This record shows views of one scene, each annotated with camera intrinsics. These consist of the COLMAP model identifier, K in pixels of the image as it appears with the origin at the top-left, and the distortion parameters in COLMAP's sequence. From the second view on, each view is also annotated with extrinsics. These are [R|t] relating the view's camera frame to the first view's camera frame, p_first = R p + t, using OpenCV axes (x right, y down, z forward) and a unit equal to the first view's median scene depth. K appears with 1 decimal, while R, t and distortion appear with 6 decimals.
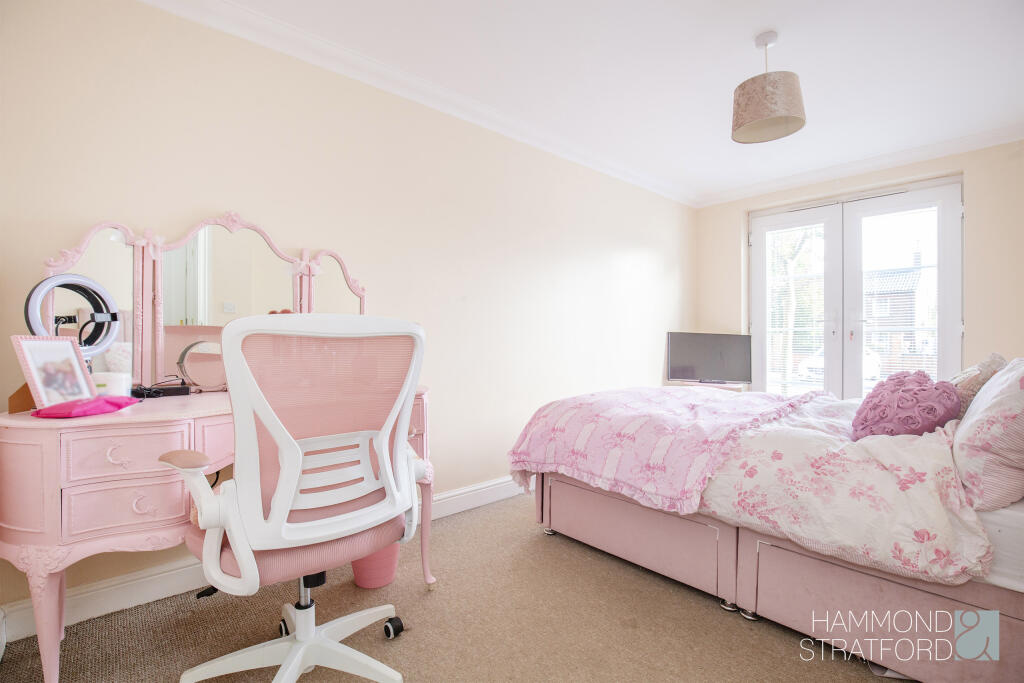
lens RADIAL K [[477.1, 0, 514.4], [0, 477.1, 338.3], [0, 0, 1]] dist [-0.025611, 0.000241]
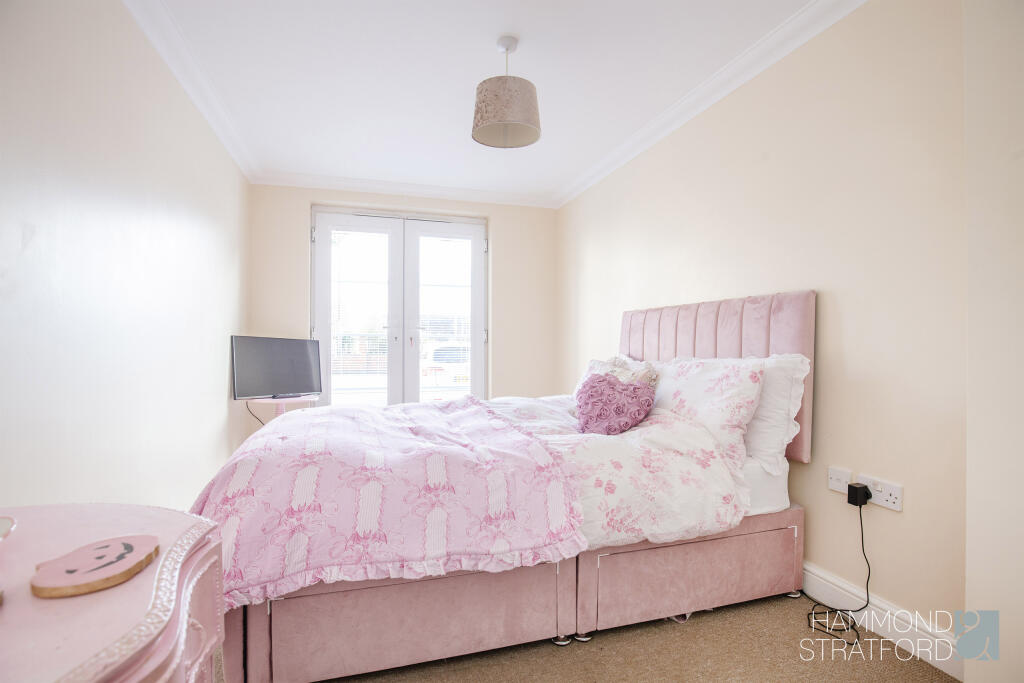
lens RADIAL K [[477.1, 0, 514.4], [0, 477.1, 338.3], [0, 0, 1]] dist [-0.025611, 0.000241]
pose [[0.413588, 0.007026, 0.910437, -0.383408], [-0.003270, 0.999975, -0.006231, -0.014585], [-0.910458, -0.000400, 0.413600, 0.627566]]
